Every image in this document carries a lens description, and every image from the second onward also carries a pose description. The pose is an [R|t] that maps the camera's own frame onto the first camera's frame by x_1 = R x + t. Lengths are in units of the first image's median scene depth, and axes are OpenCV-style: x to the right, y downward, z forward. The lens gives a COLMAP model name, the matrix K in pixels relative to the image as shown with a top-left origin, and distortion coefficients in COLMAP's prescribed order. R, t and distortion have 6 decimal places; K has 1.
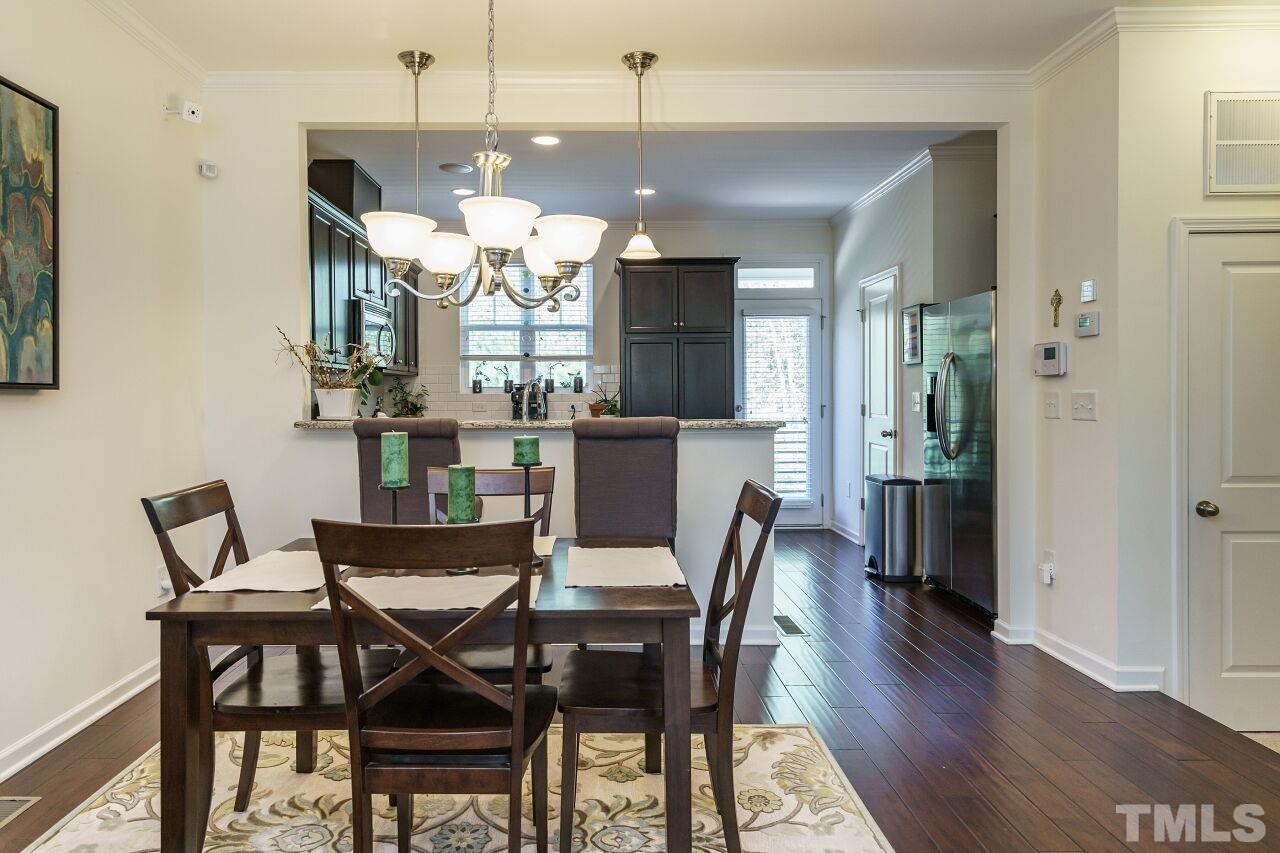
lens RADIAL K [[807.9, 0, 591.1], [0, 807.9, 400.4], [0, 0, 1]] dist [0.006911, -0.002410]
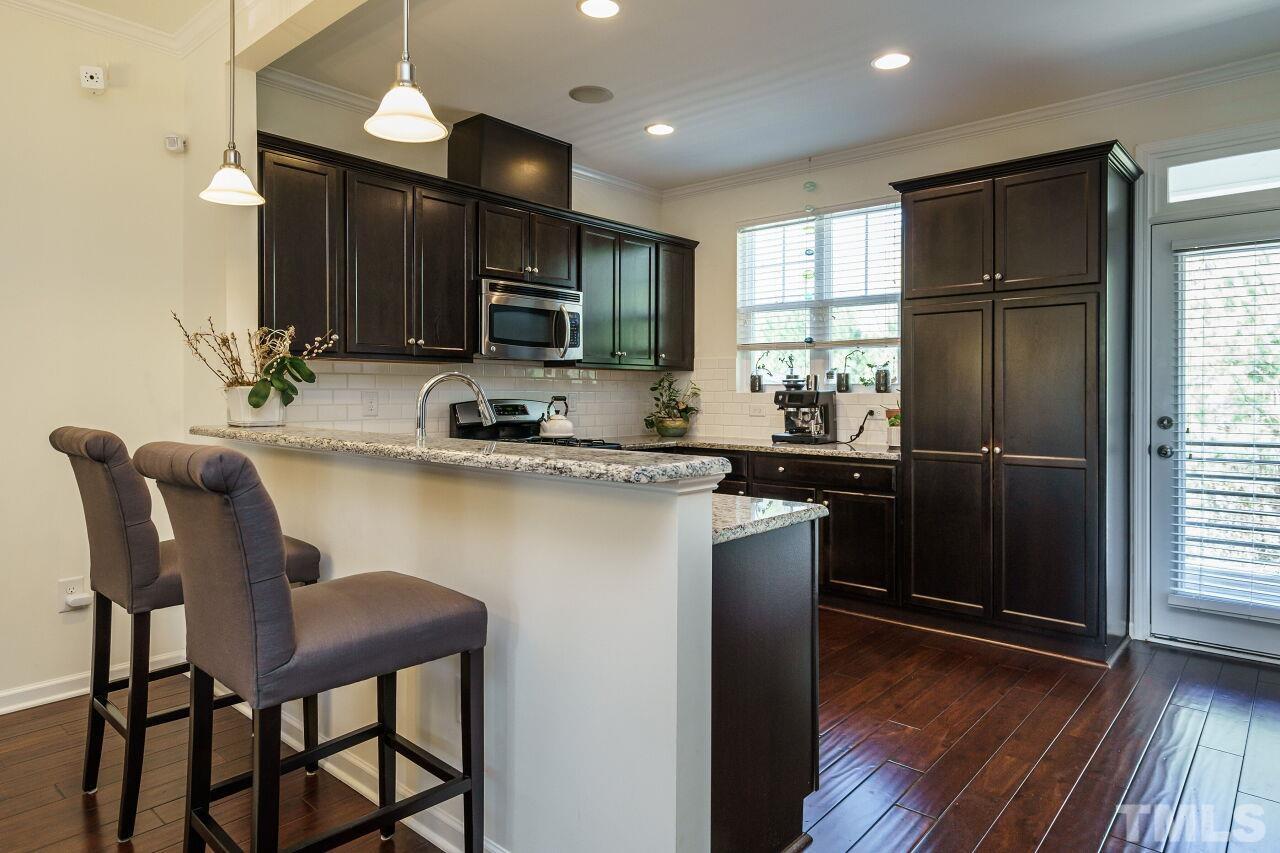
lens RADIAL K [[745.4, 0, 641.6], [0, 745.4, 395.9], [0, 0, 1]] dist [0.004010, 0.004287]
pose [[0.746736, 0.009697, -0.665049, 0.332866], [-0.010737, 0.999939, 0.002525, -0.007675], [0.665033, 0.005255, 0.746795, 0.507409]]
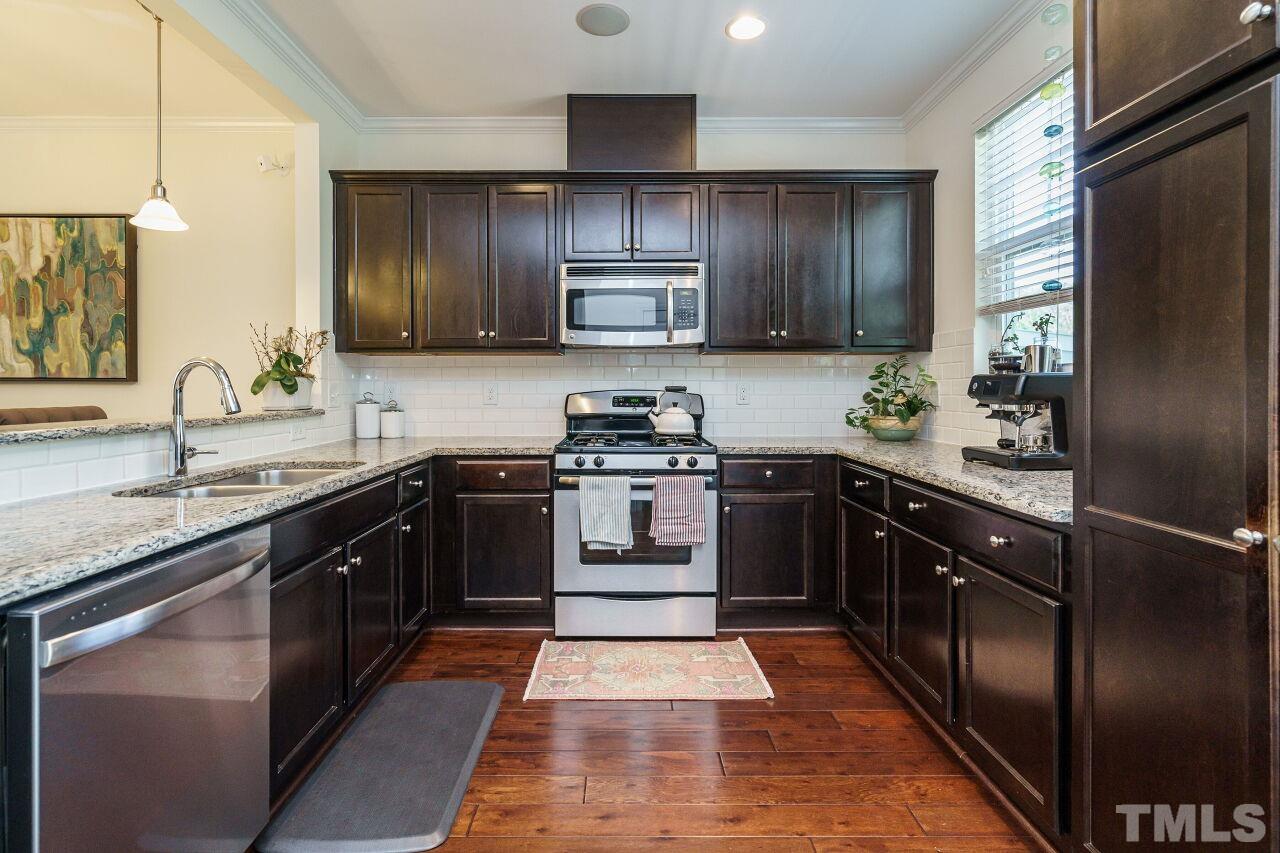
lens RADIAL K [[600.6, 0, 629.2], [0, 600.6, 391.8], [0, 0, 1]] dist [-0.002387, 0.002918]
pose [[0.004040, 0.010130, -0.999941, 0.297118], [-0.005012, 0.999936, 0.010110, -0.004647], [0.999979, 0.004971, 0.004090, 1.008236]]
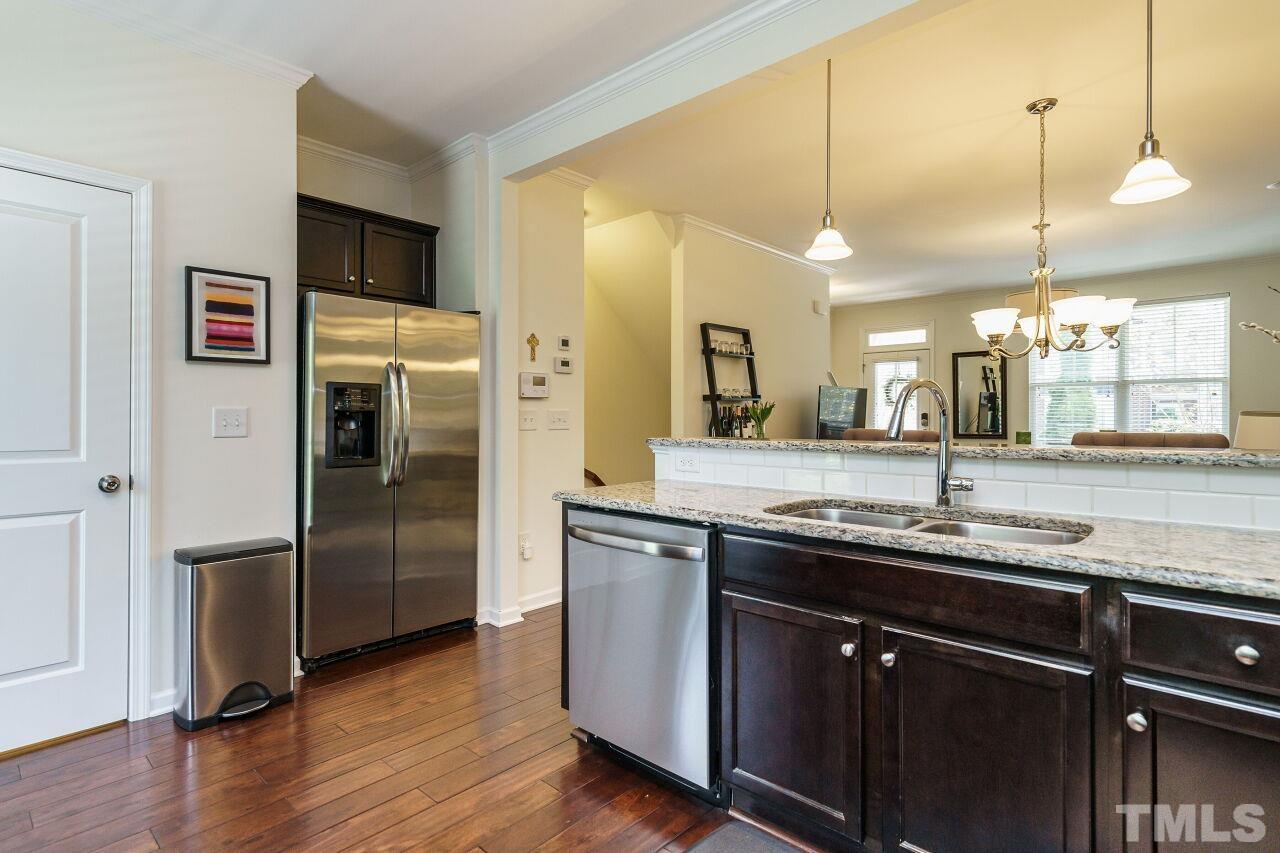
lens RADIAL K [[619.0, 0, 638.7], [0, 619.0, 420.9], [0, 0, 1]] dist [-0.003119, 0.000247]
pose [[-0.729065, -0.002106, 0.684442, -0.175284], [0.009572, 0.999866, 0.013272, -0.002950], [-0.684378, 0.016228, -0.728947, 1.104558]]
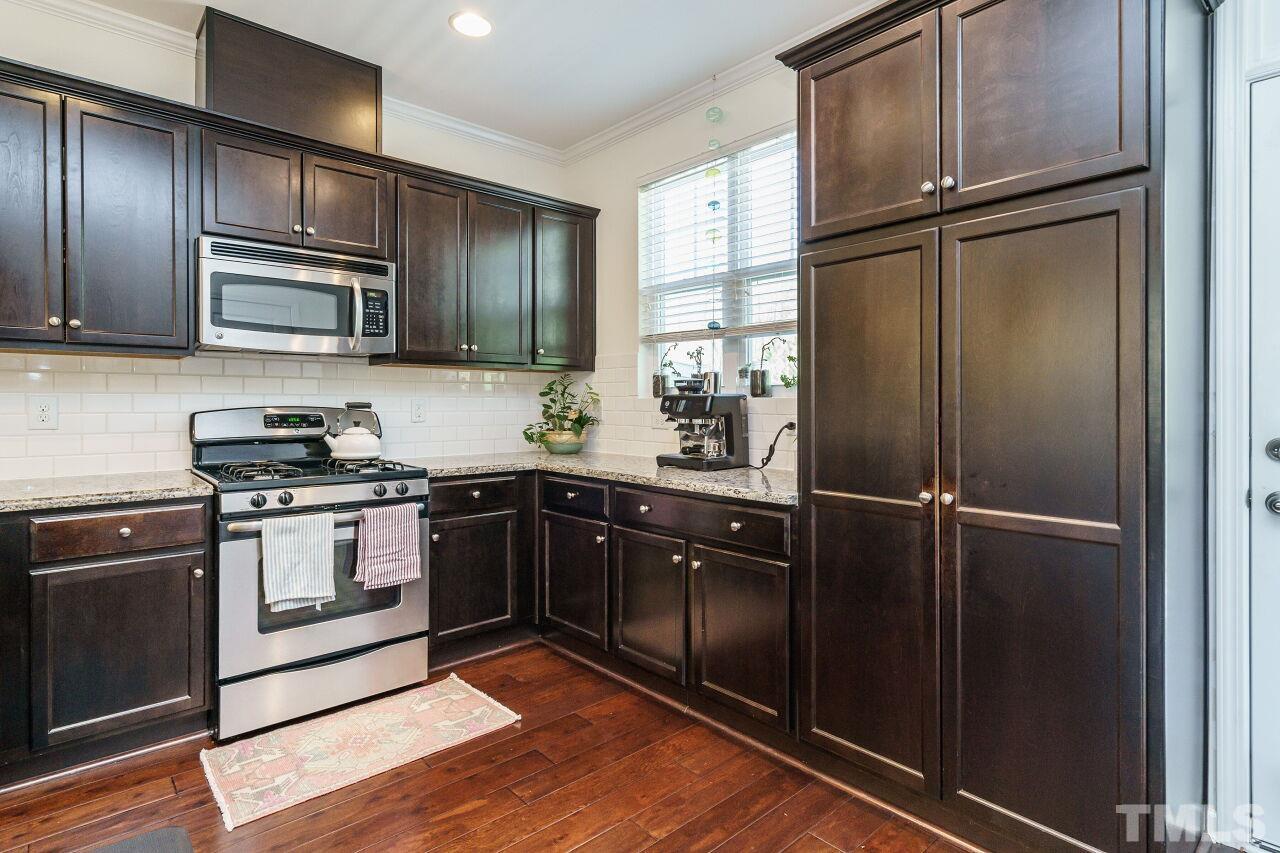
lens RADIAL K [[647.6, 0, 634.2], [0, 647.6, 402.6], [0, 0, 1]] dist [0.004224, -0.000509]
pose [[0.662181, 0.006682, -0.749314, 0.266789], [-0.009833, 0.999952, 0.000227, -0.006415], [0.749279, 0.007218, 0.662215, 0.874381]]
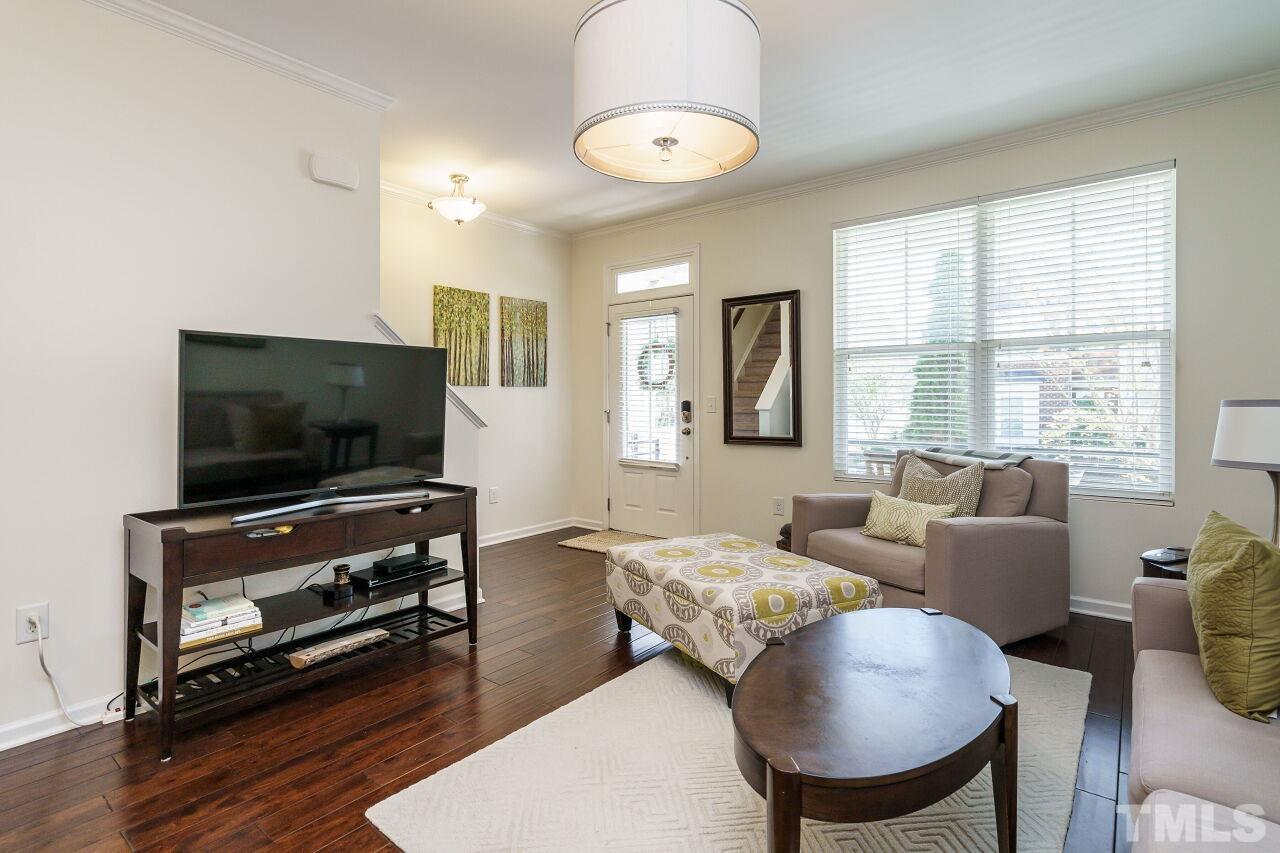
lens RADIAL K [[619.0, 0, 631.2], [0, 619.0, 400.6], [0, 0, 1]] dist [-0.003119, 0.000247]
pose [[-0.773940, 0.006571, 0.633224, -0.161966], [0.009652, 0.999952, 0.001420, 0.001829], [-0.633185, 0.007211, -0.773967, 0.247229]]
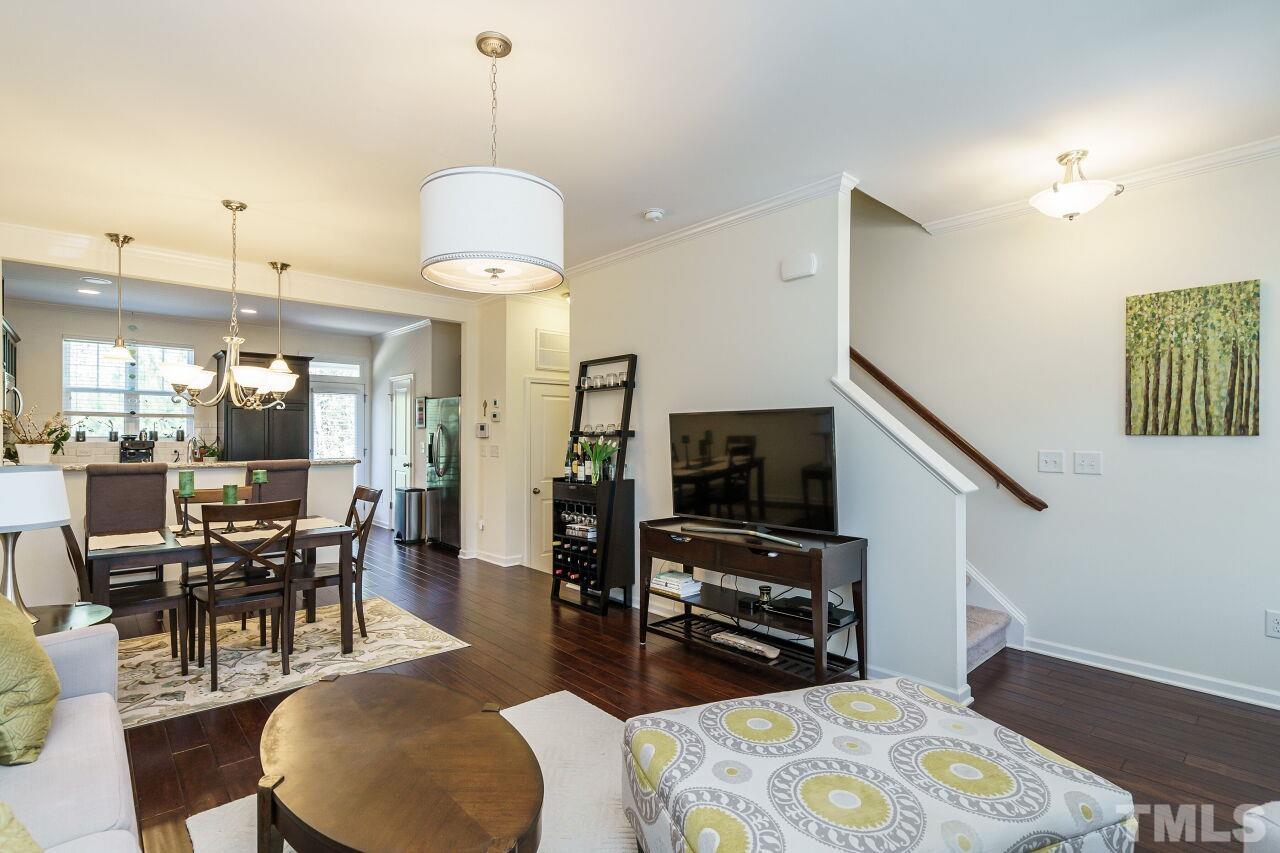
lens RADIAL K [[600.6, 0, 639.7], [0, 600.6, 435.1], [0, 0, 1]] dist [-0.002387, 0.002918]
pose [[0.735611, 0.005998, 0.677378, -0.174625], [-0.001136, 0.999970, -0.007621, -0.016971], [-0.677403, 0.004837, 0.735596, -0.375765]]
